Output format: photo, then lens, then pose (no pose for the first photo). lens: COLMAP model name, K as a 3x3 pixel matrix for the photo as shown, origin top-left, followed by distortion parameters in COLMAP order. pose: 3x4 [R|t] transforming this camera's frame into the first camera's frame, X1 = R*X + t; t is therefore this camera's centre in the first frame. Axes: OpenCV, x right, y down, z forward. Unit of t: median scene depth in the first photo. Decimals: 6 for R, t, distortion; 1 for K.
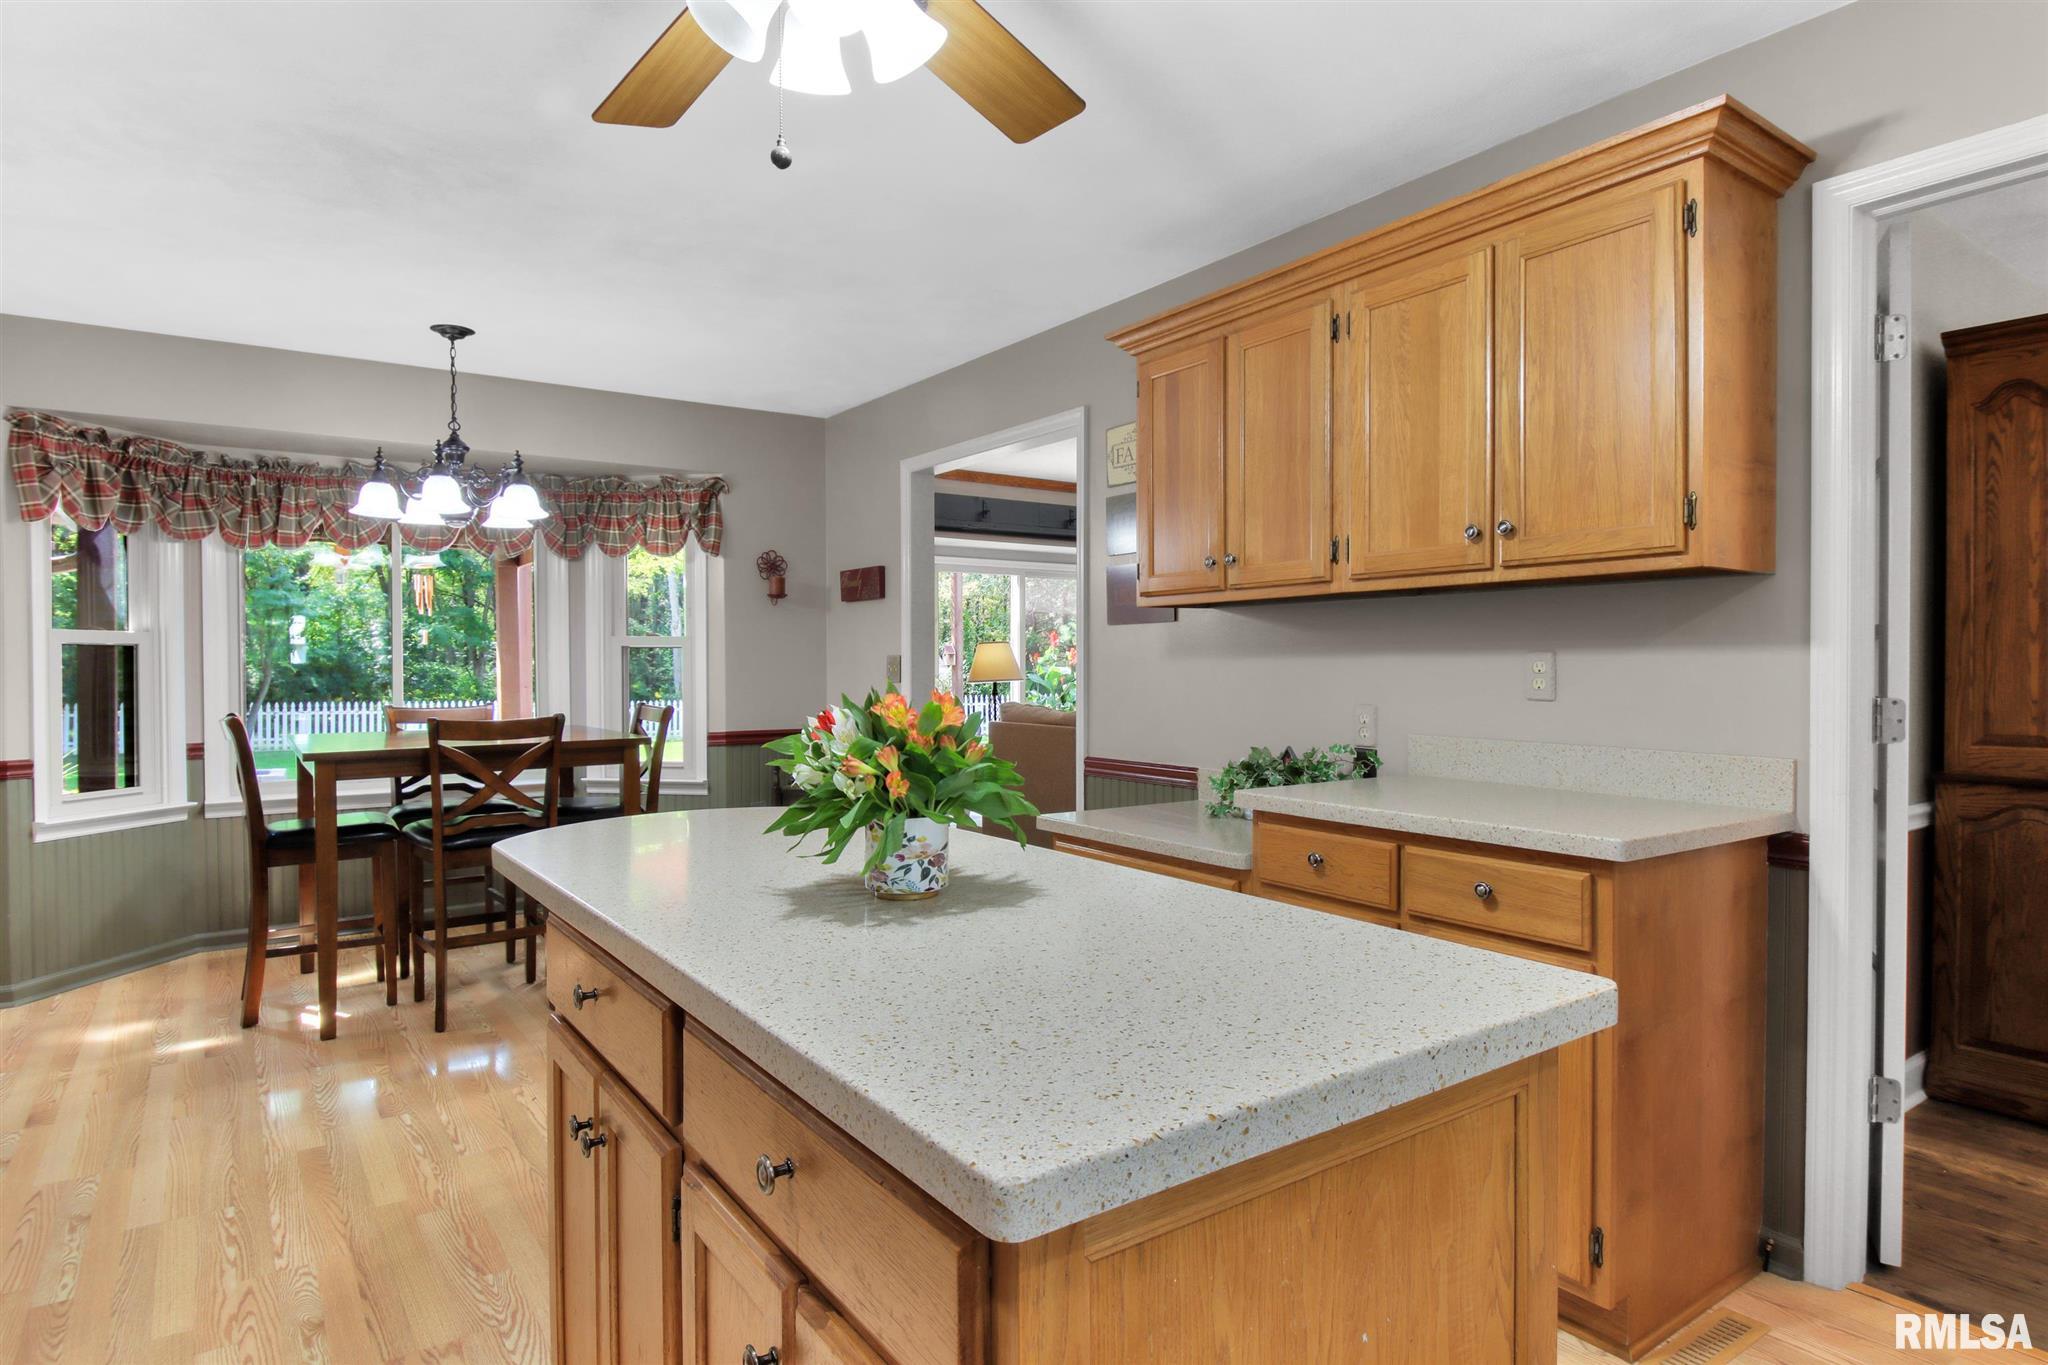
lens RADIAL K [[1129.3, 0, 1027.6], [0, 1129.3, 686.7], [0, 0, 1]] dist [-0.033272, -0.000972]
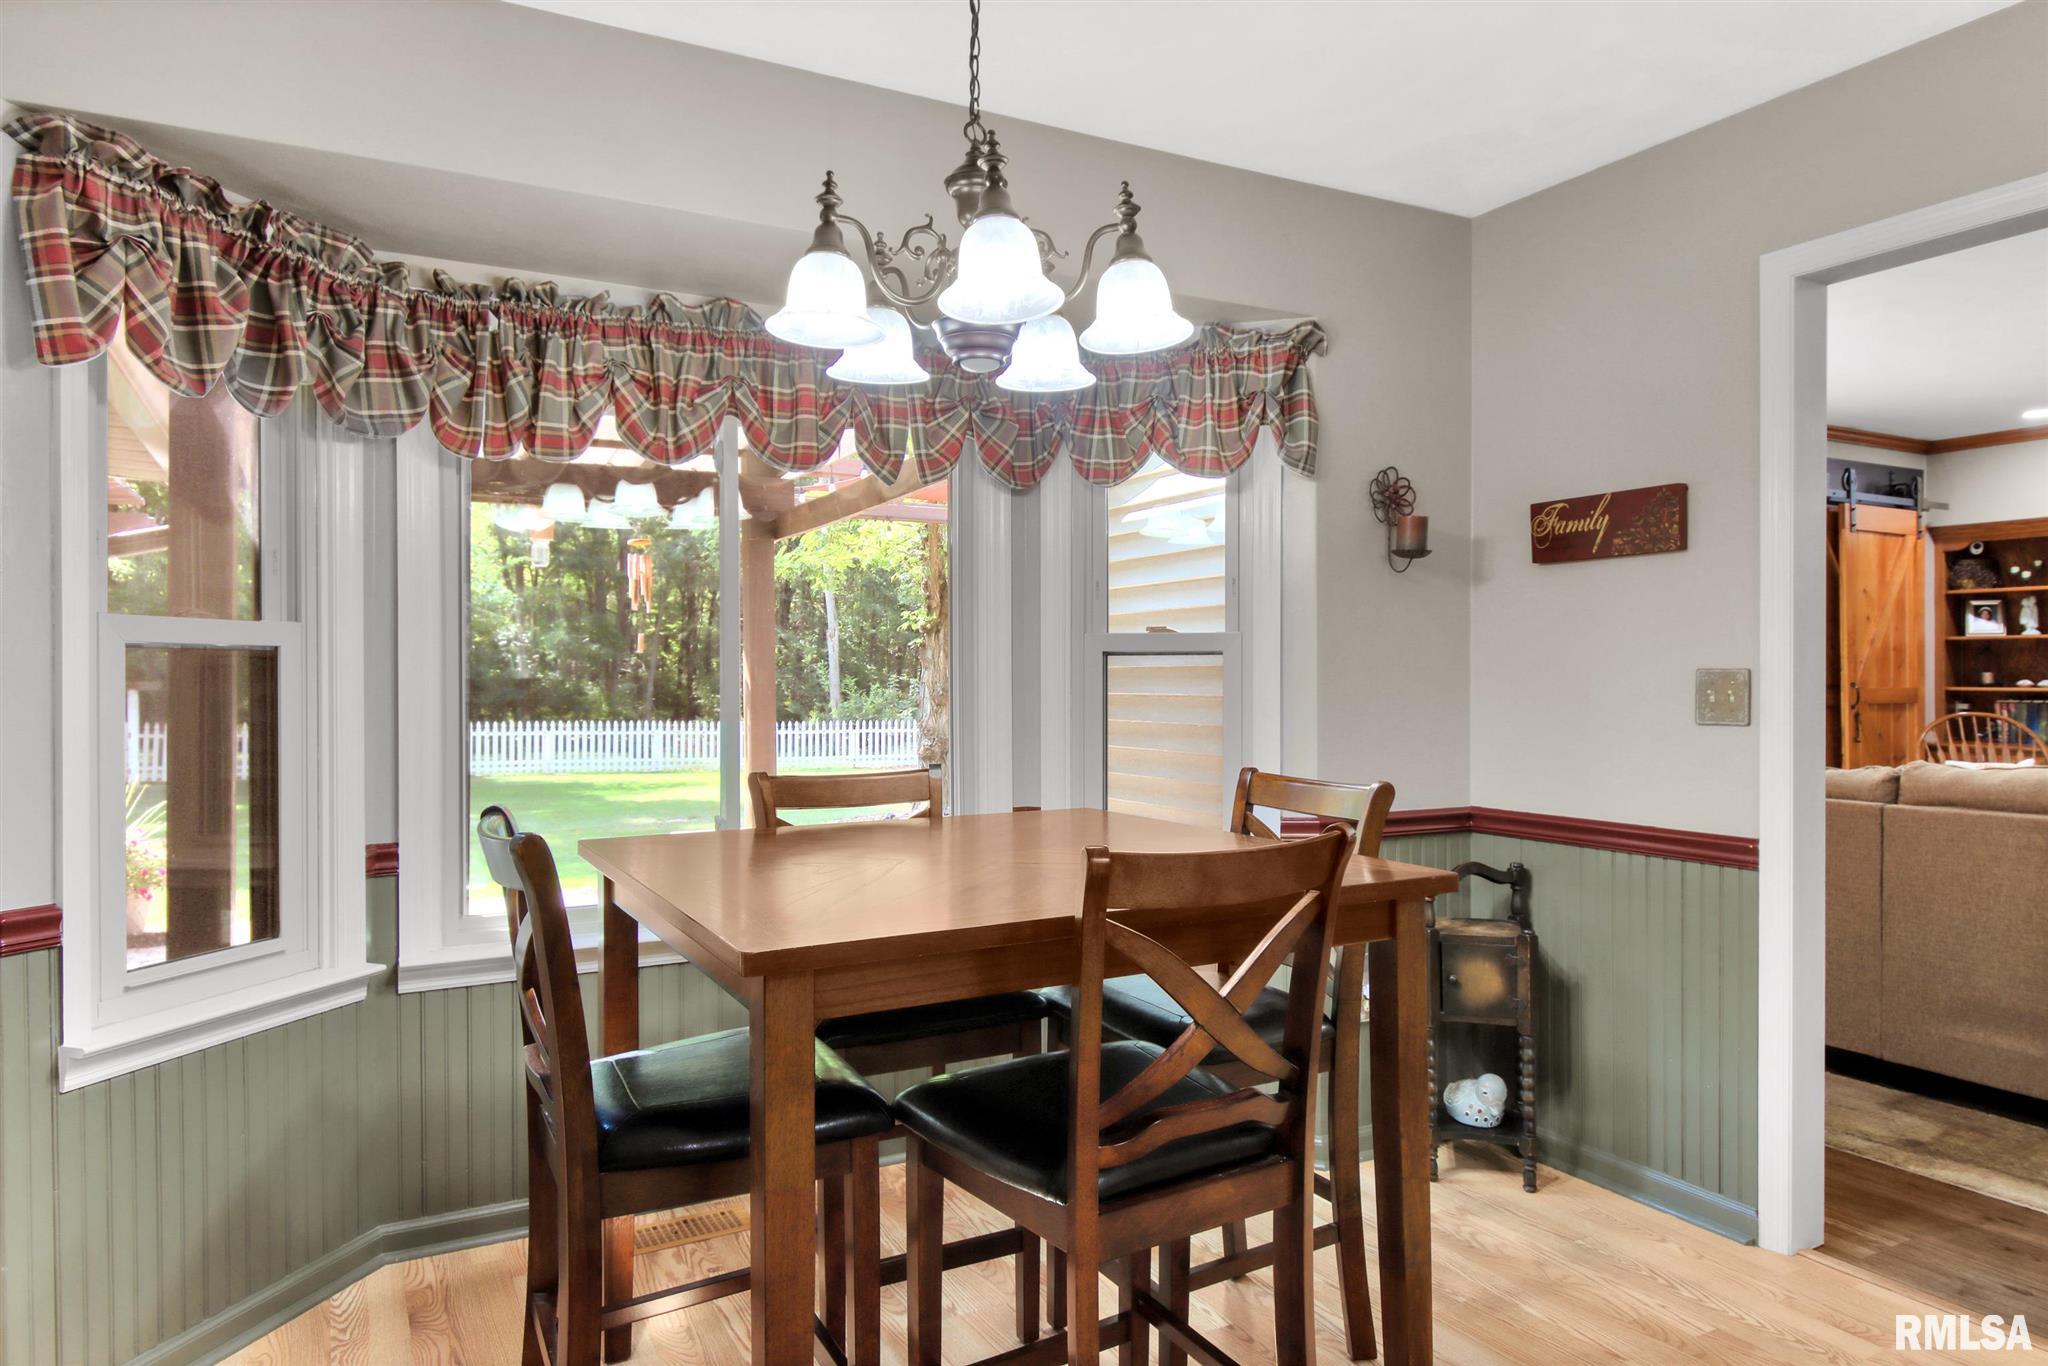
lens RADIAL K [[1322.8, 0, 1030.8], [0, 1322.8, 679.7], [0, 0, 1]] dist [-0.006384, -0.015376]
pose [[0.989194, -0.003023, -0.146580, -0.377778], [0.000337, 0.999832, -0.018343, -0.012933], [0.146610, 0.018095, 0.989029, 0.456732]]
